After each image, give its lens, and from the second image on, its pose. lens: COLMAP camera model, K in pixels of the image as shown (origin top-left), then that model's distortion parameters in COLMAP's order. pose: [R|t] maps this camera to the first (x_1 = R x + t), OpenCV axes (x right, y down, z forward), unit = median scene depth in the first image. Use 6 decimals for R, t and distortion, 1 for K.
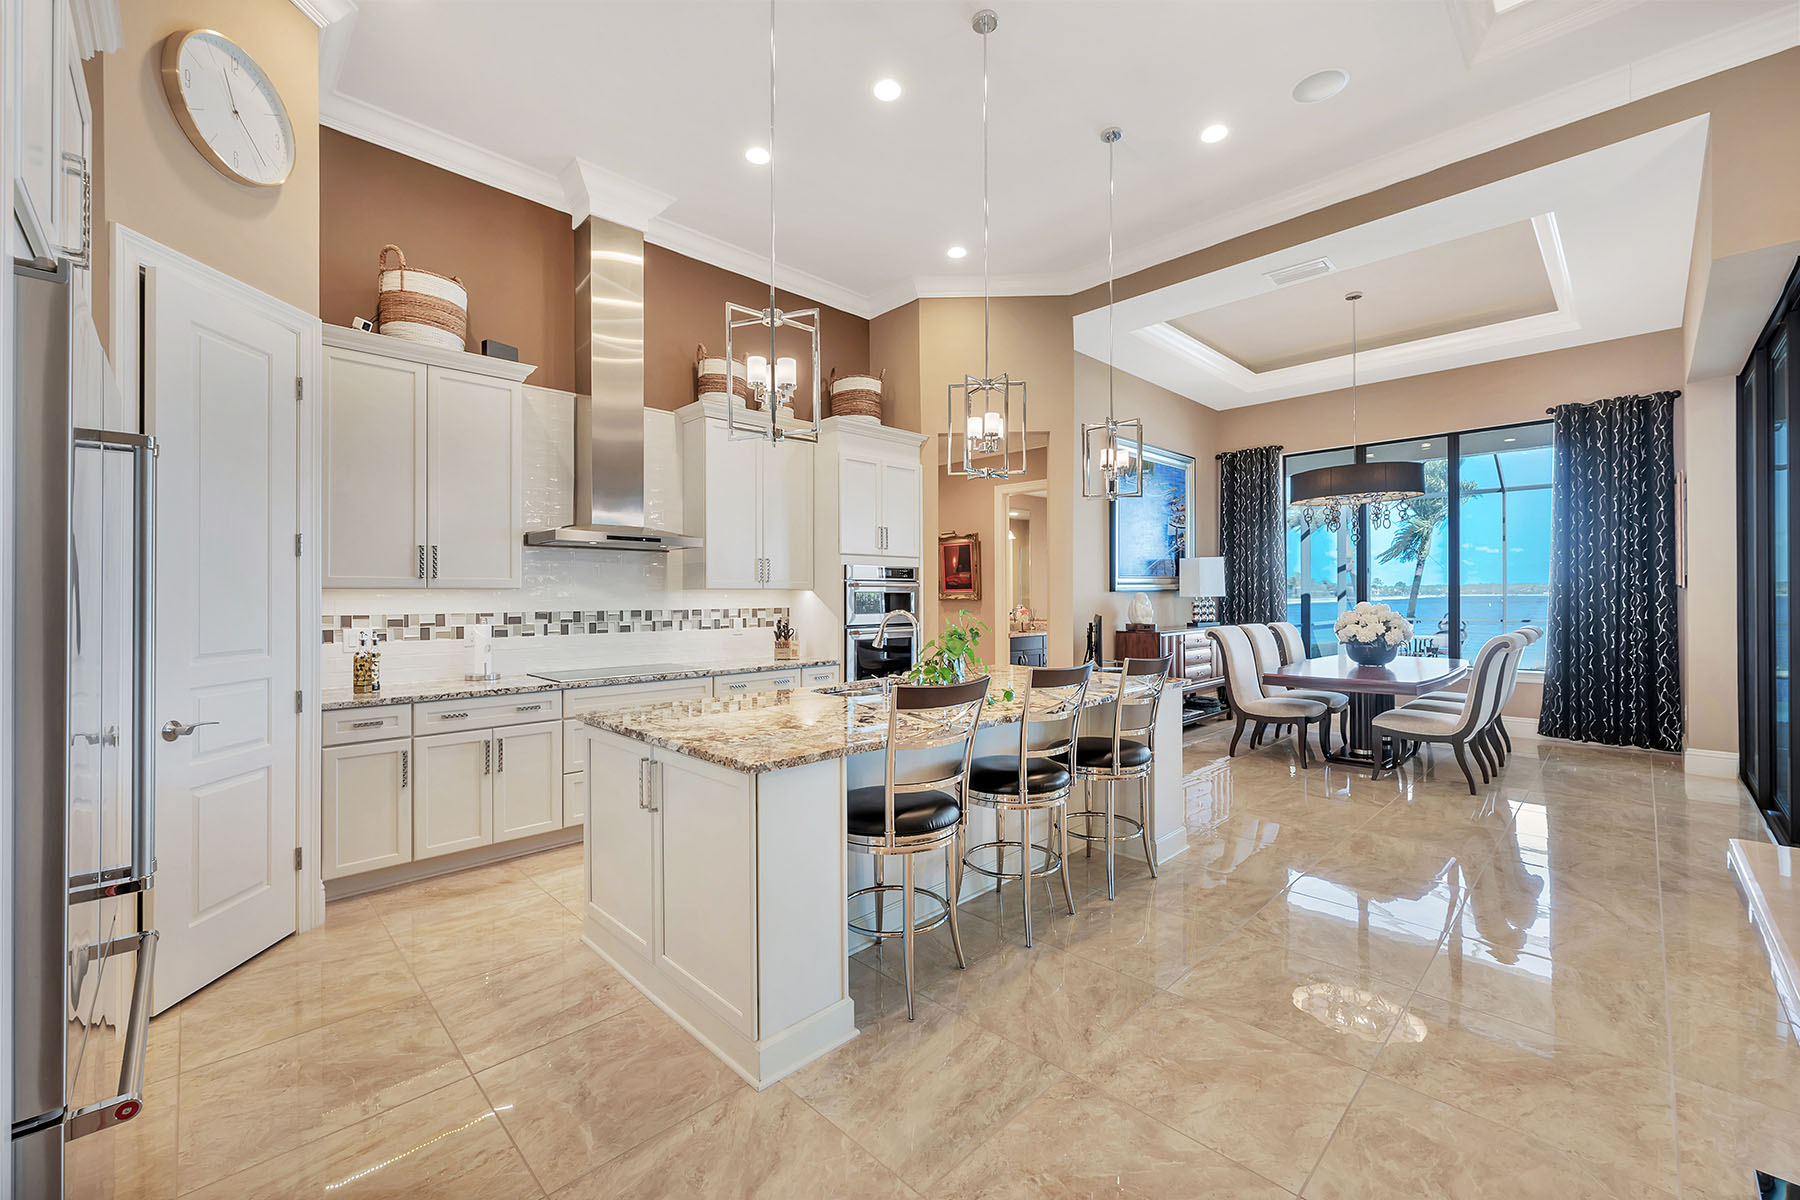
lens RADIAL K [[728.1, 0, 900.9], [0, 728.1, 590.8], [0, 0, 1]] dist [-0.000704, 0.001101]
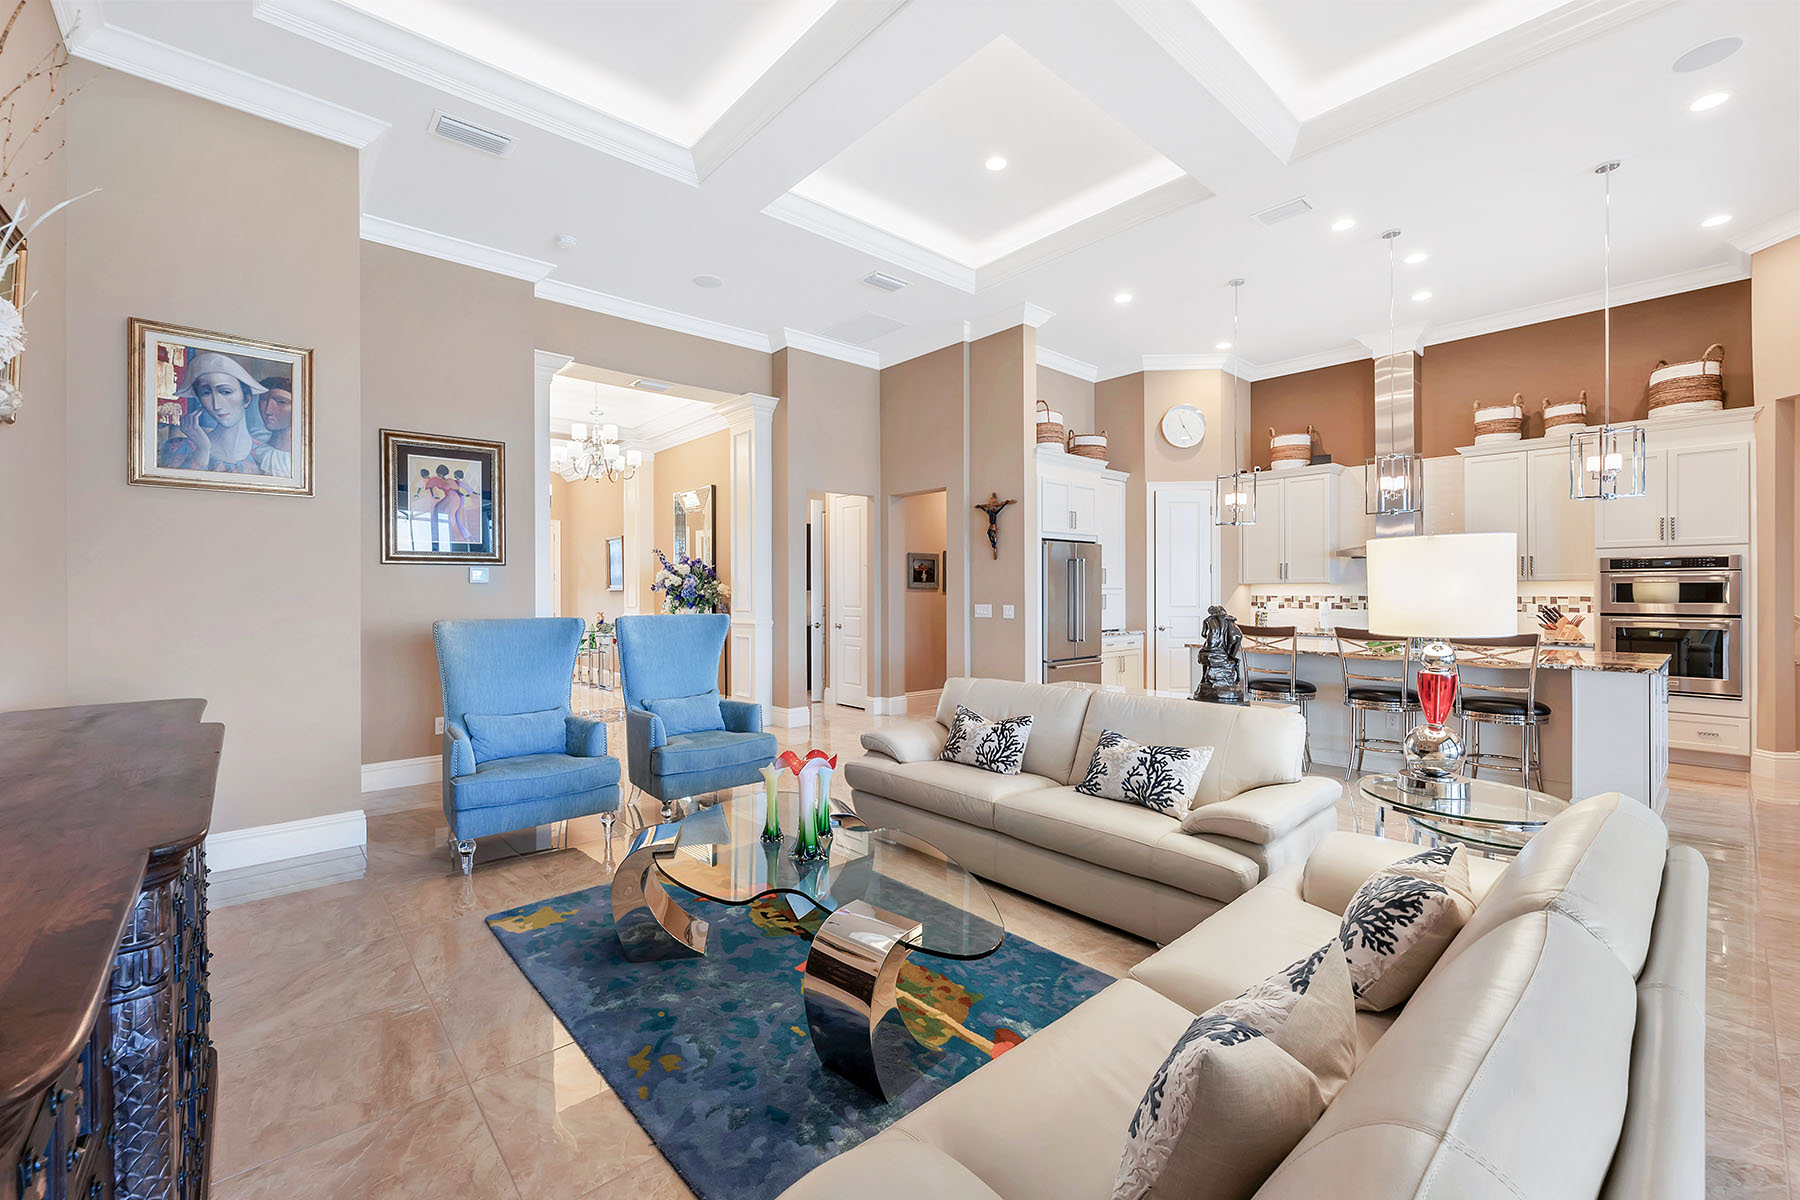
lens RADIAL K [[728.1, 0, 903.7], [0, 728.1, 590.1], [0, 0, 1]] dist [-0.000704, 0.001101]
pose [[-0.047609, 0.005334, -0.998852, 1.146448], [0.012045, 0.999916, 0.004766, -0.005328], [0.998793, -0.011804, -0.047669, -0.005961]]
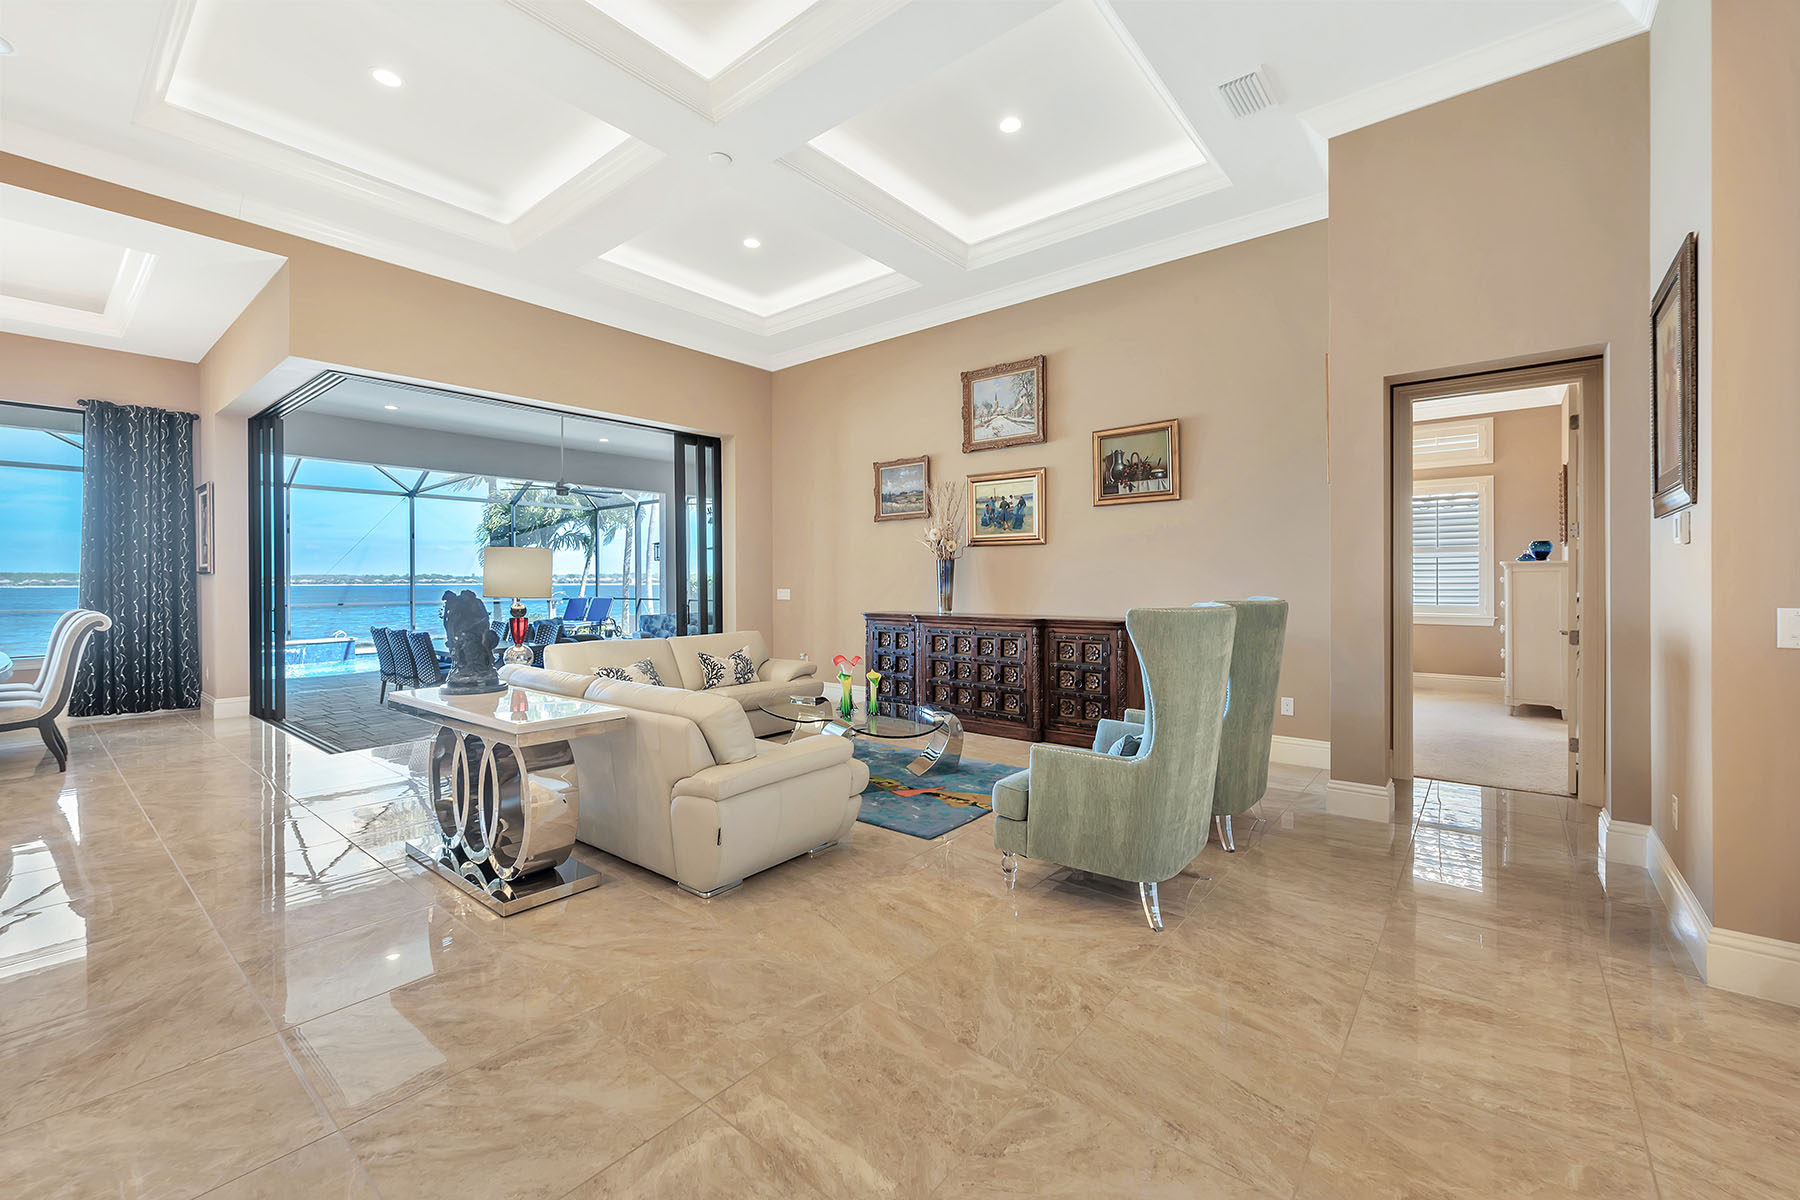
lens RADIAL K [[728.1, 0, 899.5], [0, 728.1, 600.8], [0, 0, 1]] dist [-0.000704, 0.001101]
pose [[-0.105593, -0.023378, 0.994135, -0.362177], [-0.002687, 0.999727, 0.023224, 0.011399], [-0.994406, -0.000219, -0.105627, -0.067021]]
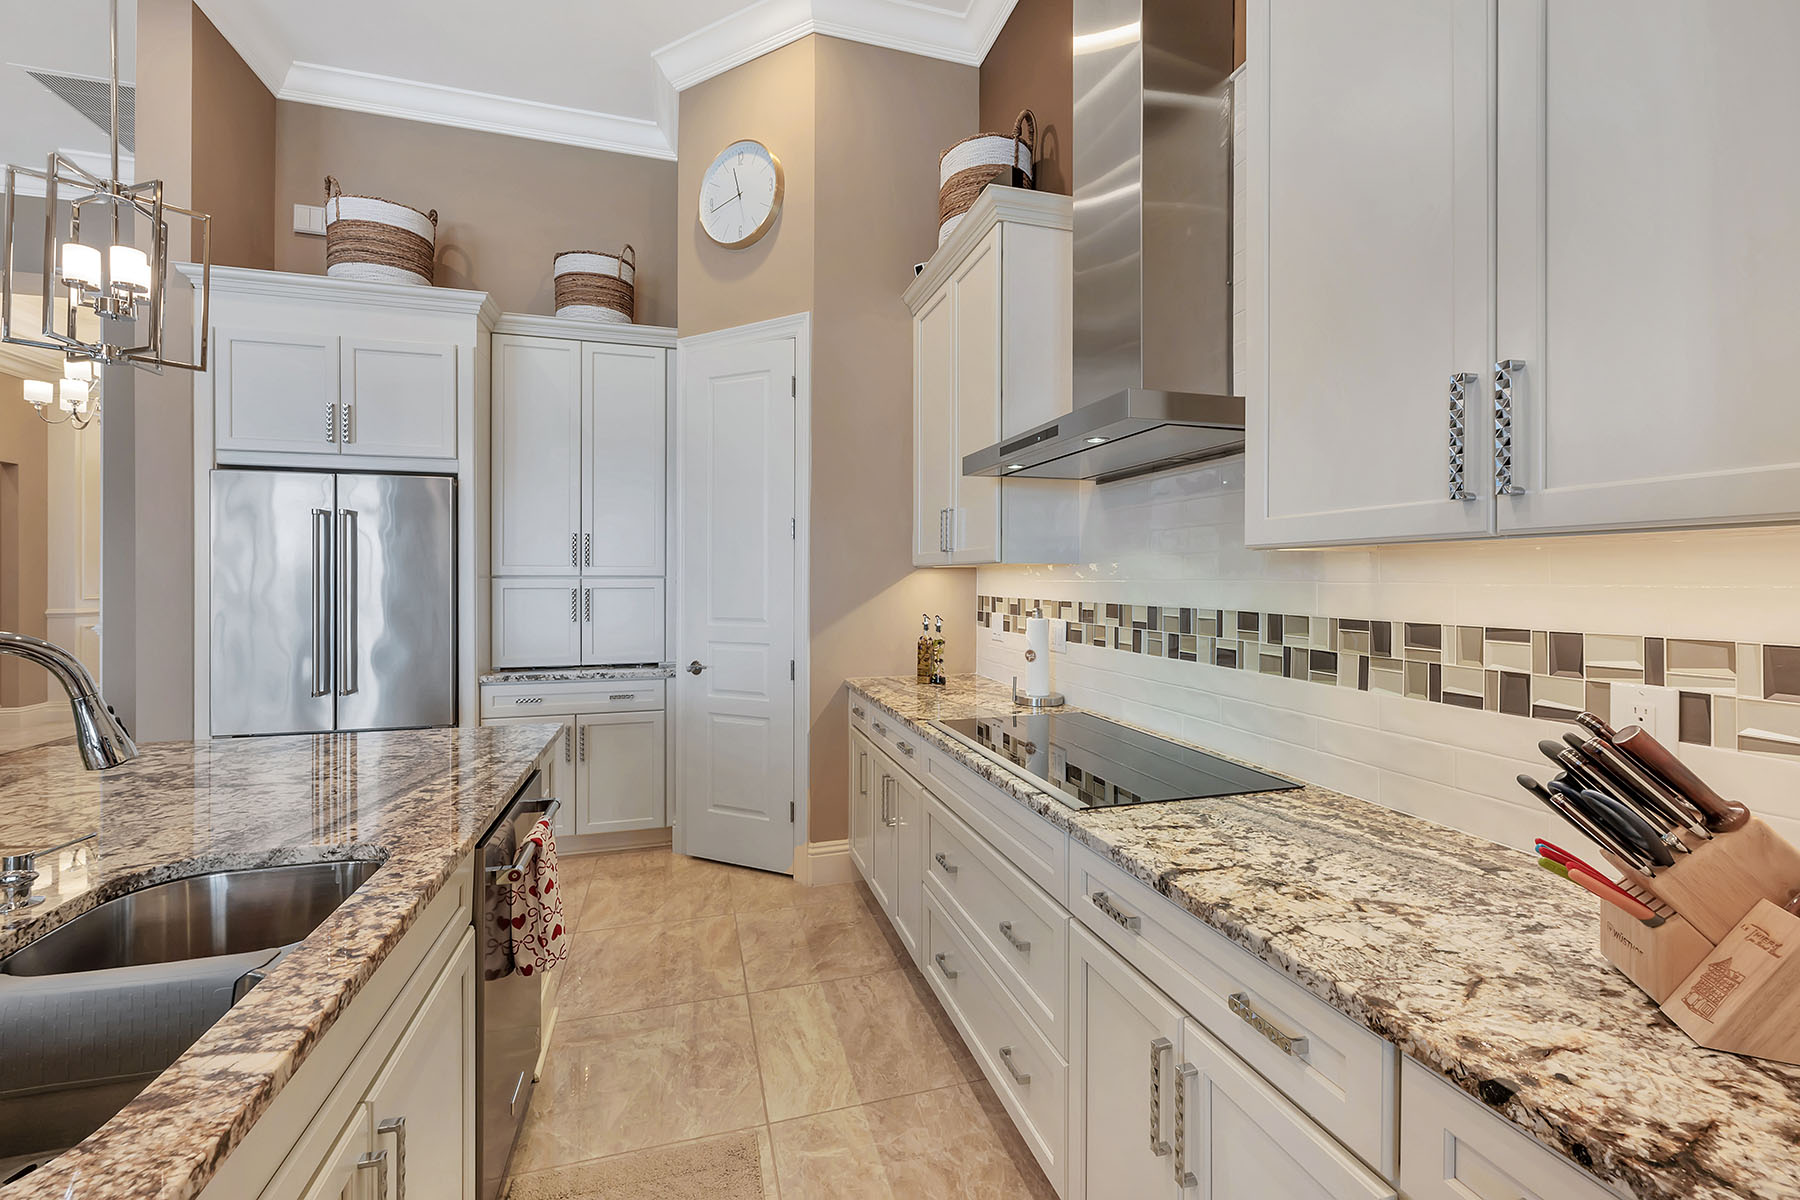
lens RADIAL K [[728.1, 0, 905.0], [0, 728.1, 580.0], [0, 0, 1]] dist [-0.000704, 0.001101]
pose [[-0.459490, 0.007432, -0.888152, 0.047298], [0.008499, 0.999956, 0.003970, 0.006938], [0.888142, -0.005725, -0.459533, 0.988345]]
